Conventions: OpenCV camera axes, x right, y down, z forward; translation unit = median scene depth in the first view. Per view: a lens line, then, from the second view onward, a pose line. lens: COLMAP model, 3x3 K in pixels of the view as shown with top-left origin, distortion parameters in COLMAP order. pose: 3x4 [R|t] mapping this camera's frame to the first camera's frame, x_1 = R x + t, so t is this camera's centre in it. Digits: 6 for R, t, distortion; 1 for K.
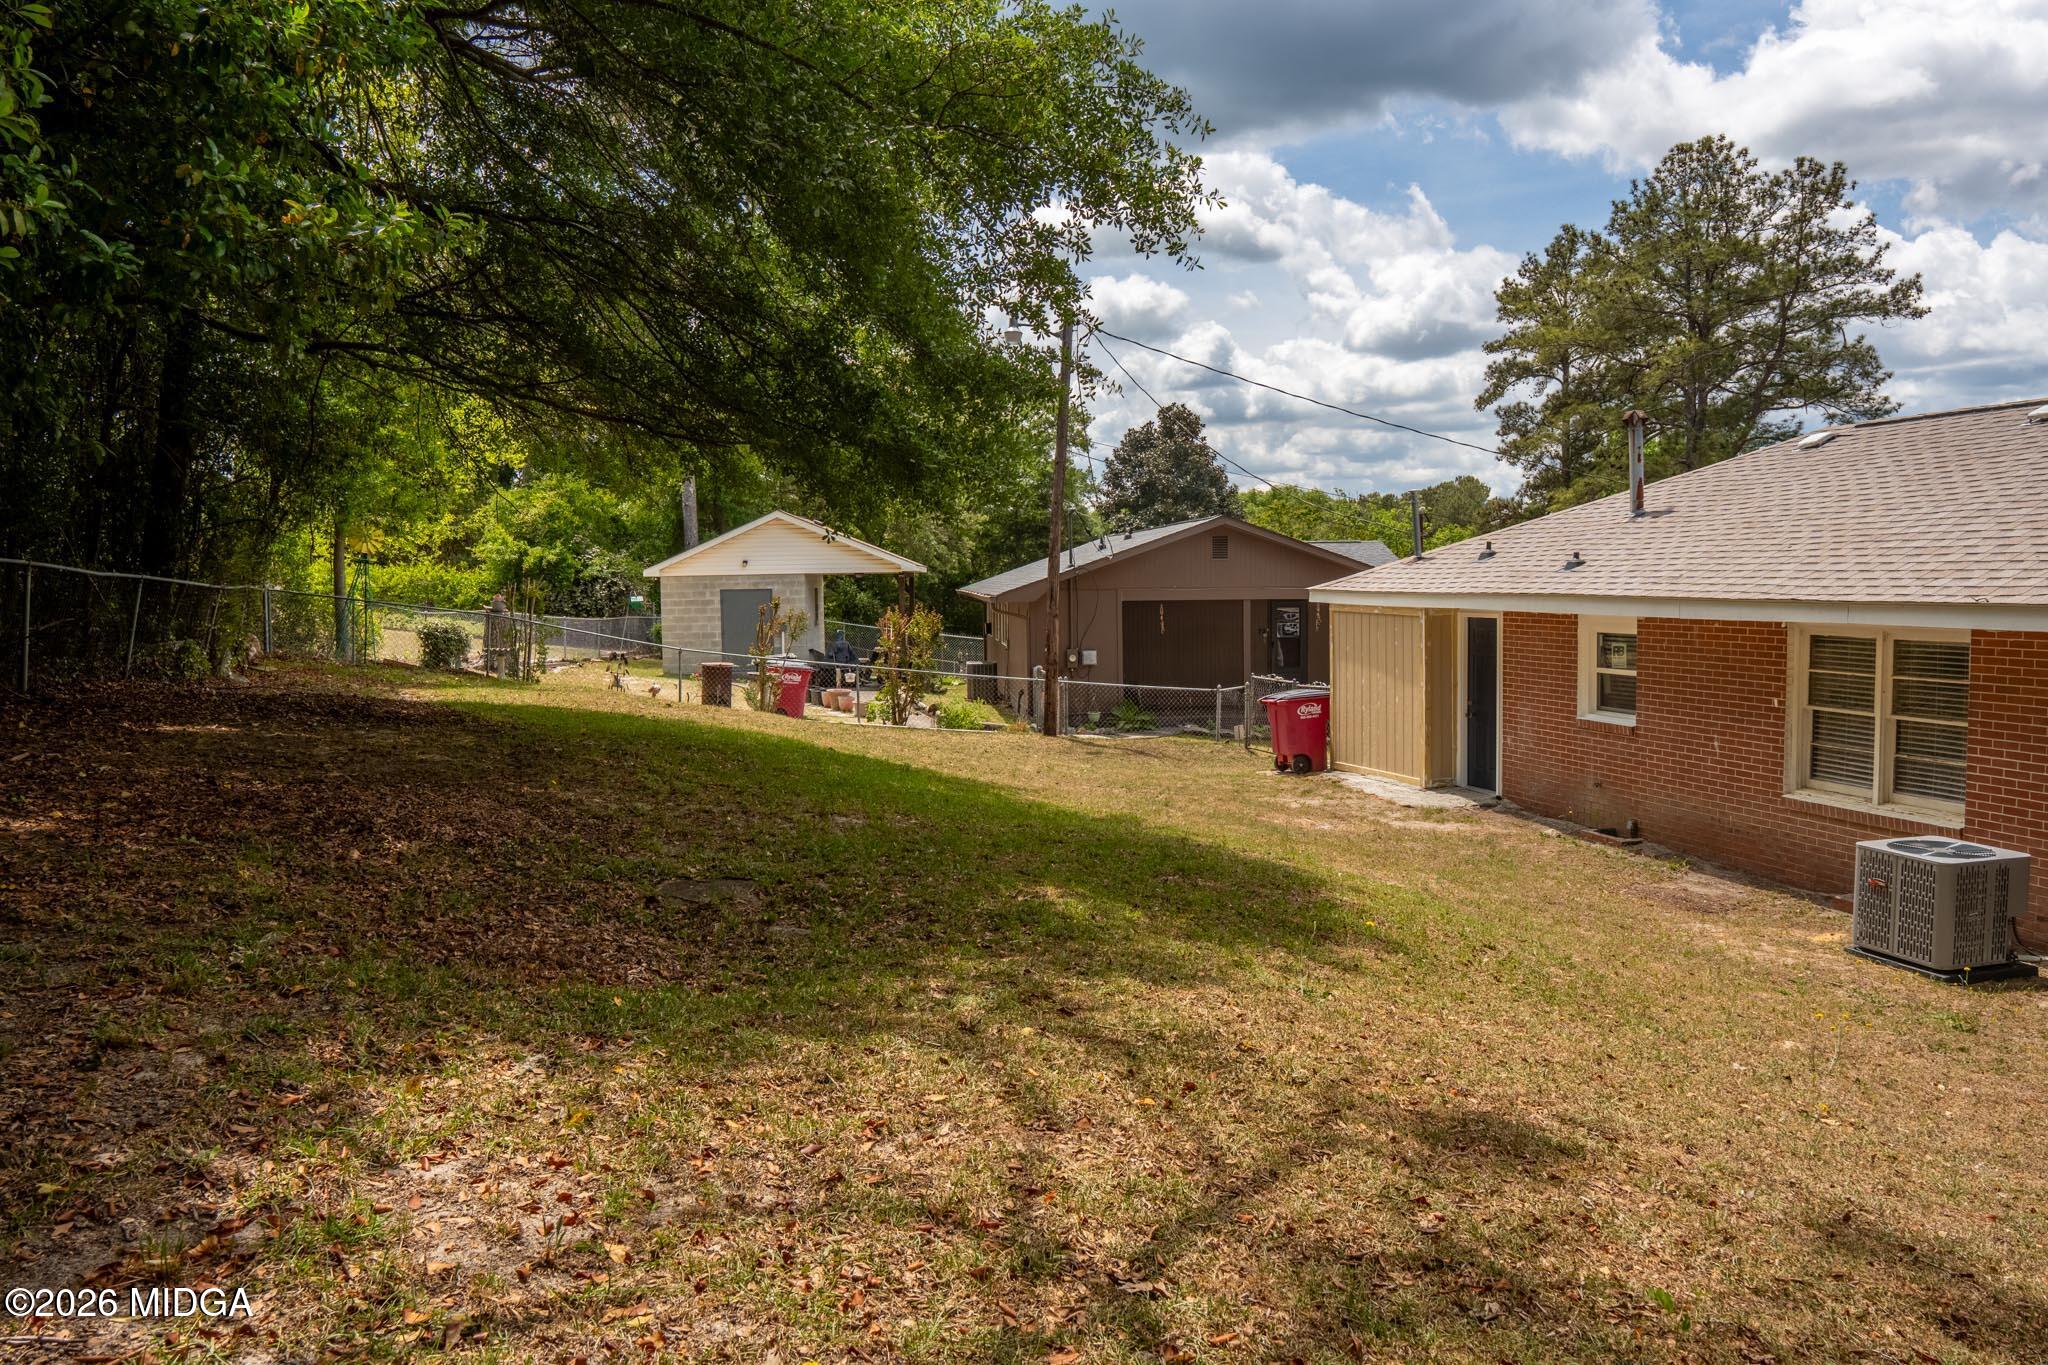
lens RADIAL K [[1453.4, 0, 1006.7], [0, 1453.4, 682.8], [0, 0, 1]] dist [-0.104424, 0.067119]
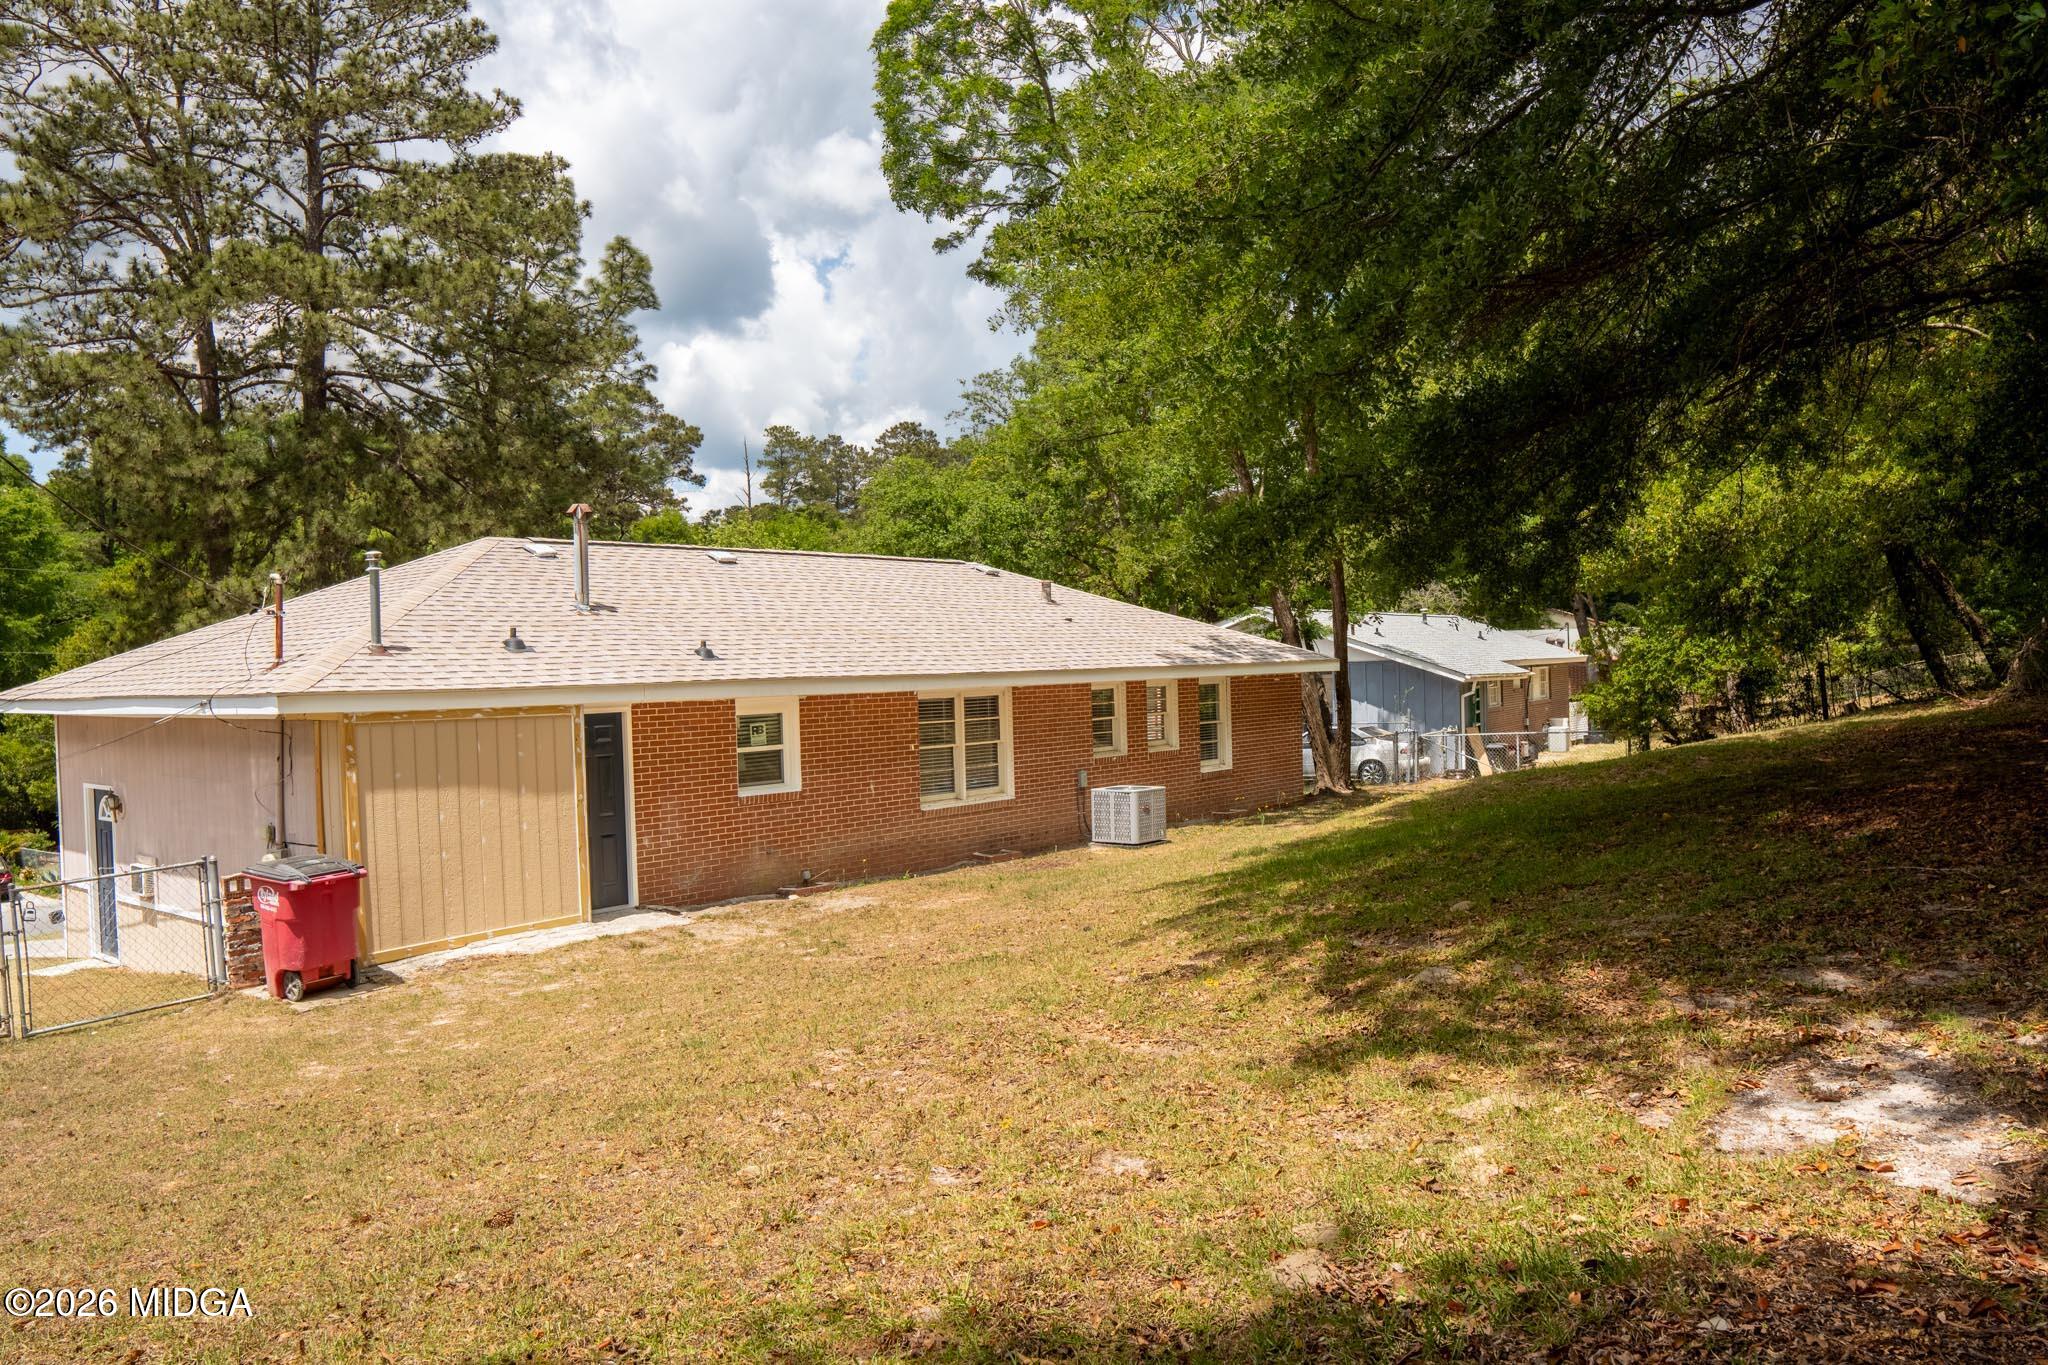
lens RADIAL K [[1453.4, 0, 1006.7], [0, 1453.4, 682.8], [0, 0, 1]] dist [-0.104424, 0.067119]
pose [[-0.566421, 0.017213, 0.823936, -0.603354], [0.094672, 0.994522, 0.044307, -0.089205], [-0.818660, 0.103100, -0.564948, 1.448272]]
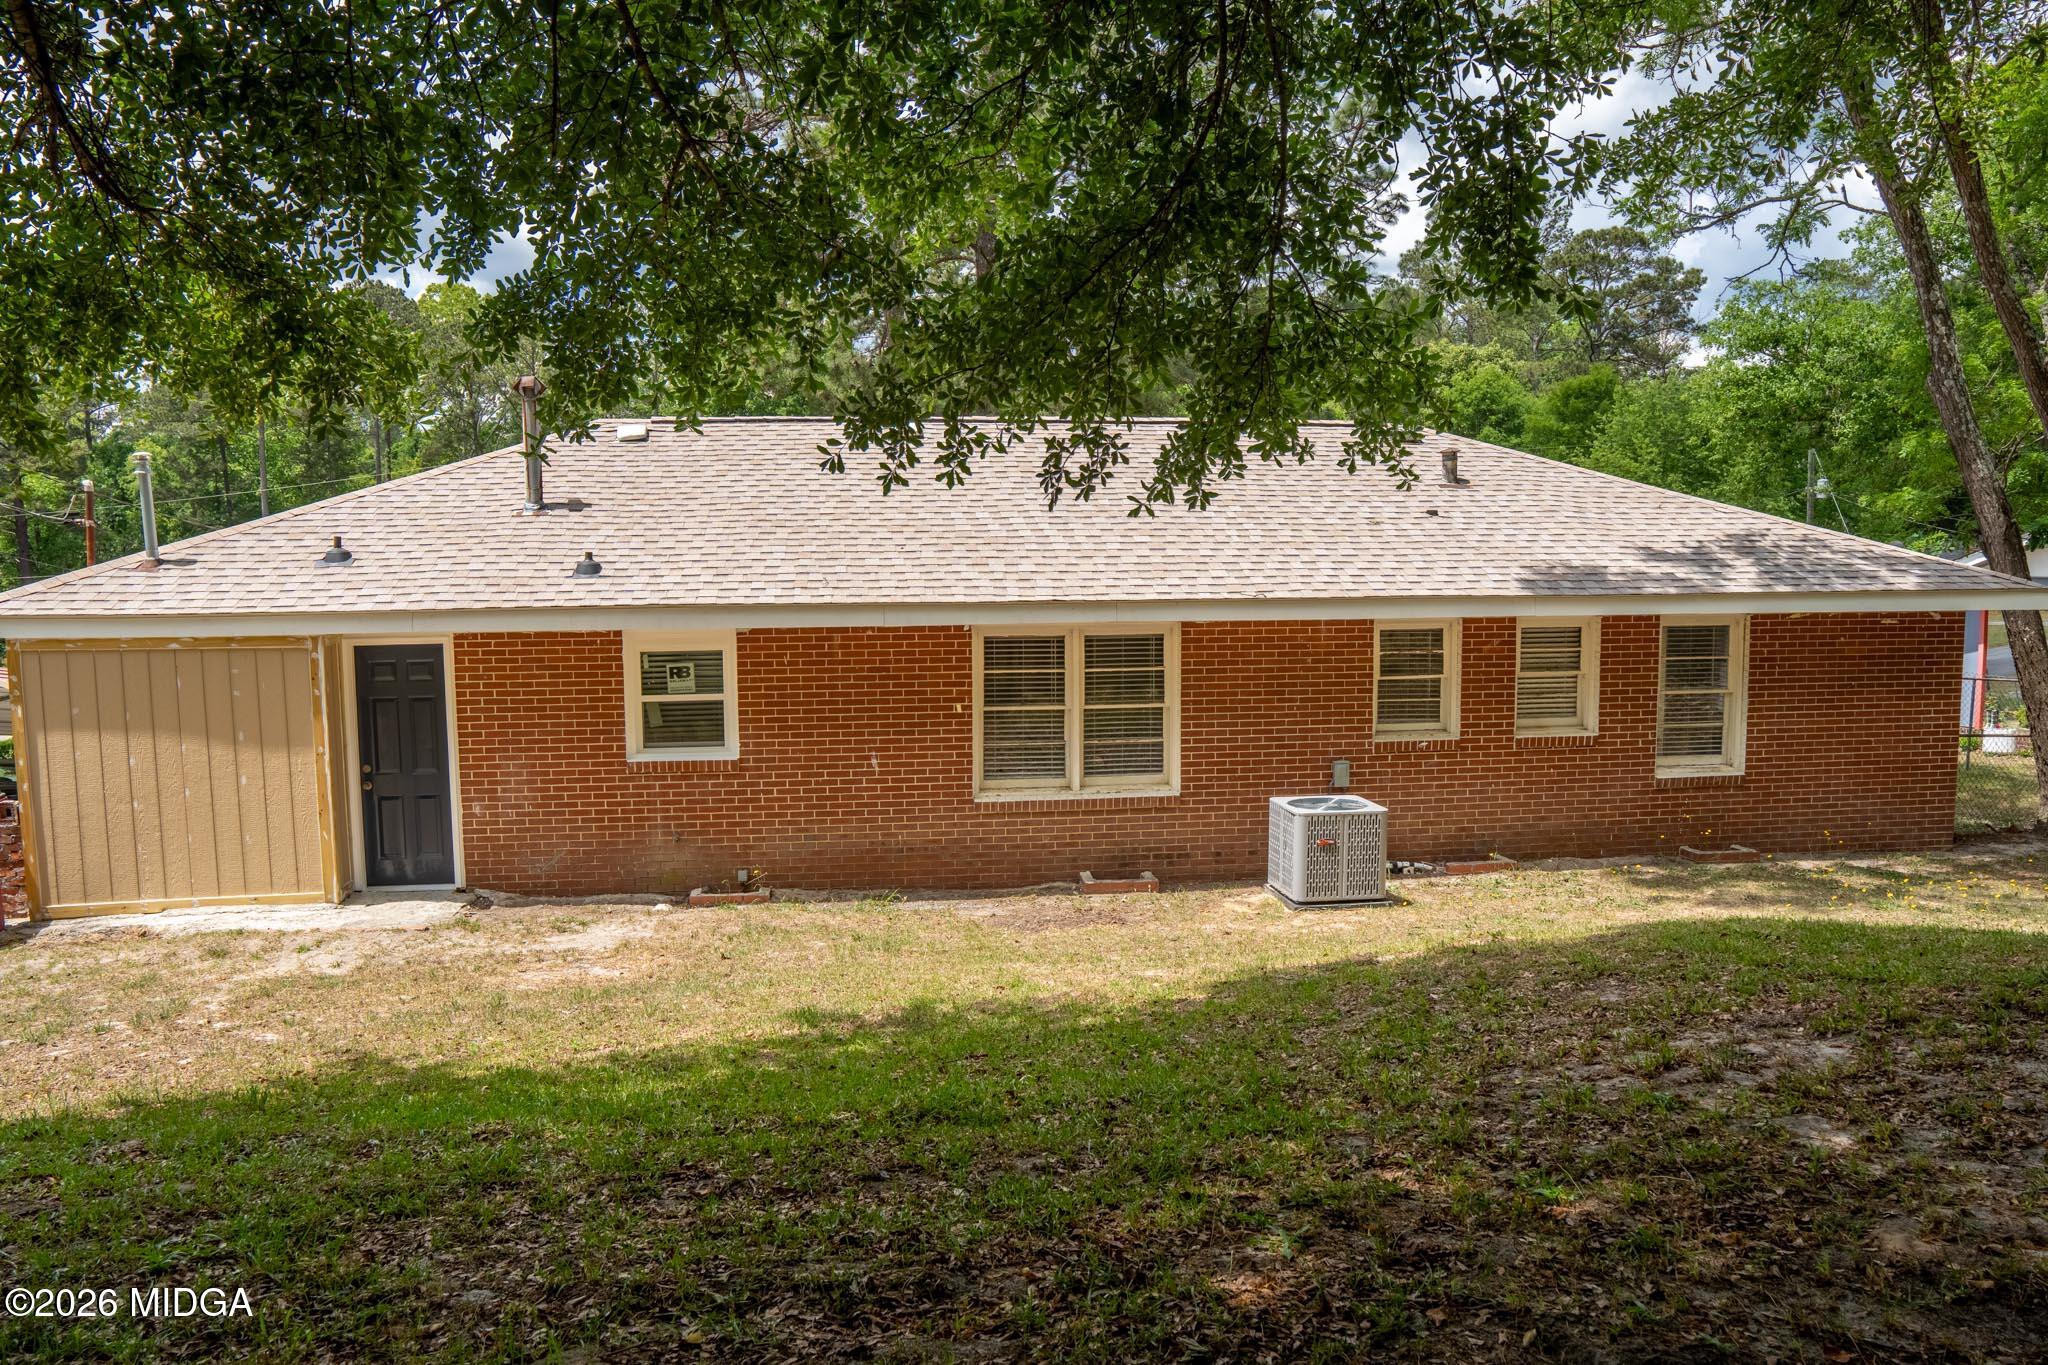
lens RADIAL K [[1453.4, 0, 1006.7], [0, 1453.4, 682.8], [0, 0, 1]] dist [-0.104424, 0.067119]
pose [[0.116818, -0.079238, 0.989987, -0.366866], [0.079666, 0.994348, 0.070187, -0.058804], [-0.989953, 0.070669, 0.122470, 0.699050]]
